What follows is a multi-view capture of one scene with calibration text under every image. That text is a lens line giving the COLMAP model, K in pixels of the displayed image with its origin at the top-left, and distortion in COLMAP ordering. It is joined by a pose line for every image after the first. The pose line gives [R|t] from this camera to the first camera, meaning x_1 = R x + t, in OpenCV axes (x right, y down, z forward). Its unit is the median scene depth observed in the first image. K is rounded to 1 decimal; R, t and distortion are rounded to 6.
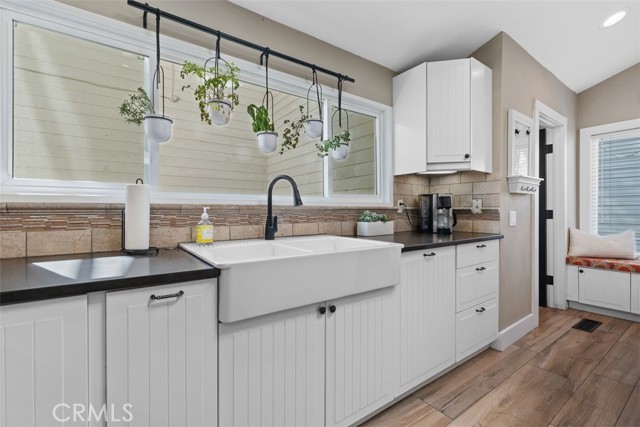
lens RADIAL K [[287.6, 0, 319.2], [0, 287.6, 210.9], [0, 0, 1]] dist [-0.000430, -0.000258]
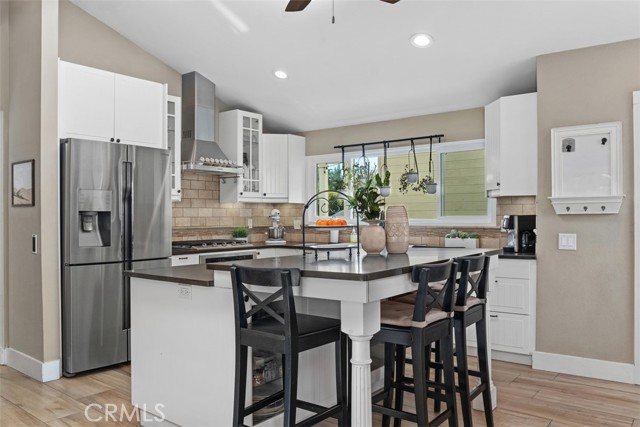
lens RADIAL K [[507.4, 0, 320.0], [0, 507.4, 213.5], [0, 0, 1]] dist [-0.010661, -0.002916]
pose [[0.276629, -0.002918, -0.960972, 2.252968], [0.015558, 0.999878, 0.001442, -0.087821], [0.960851, -0.015350, 0.276641, -0.242662]]
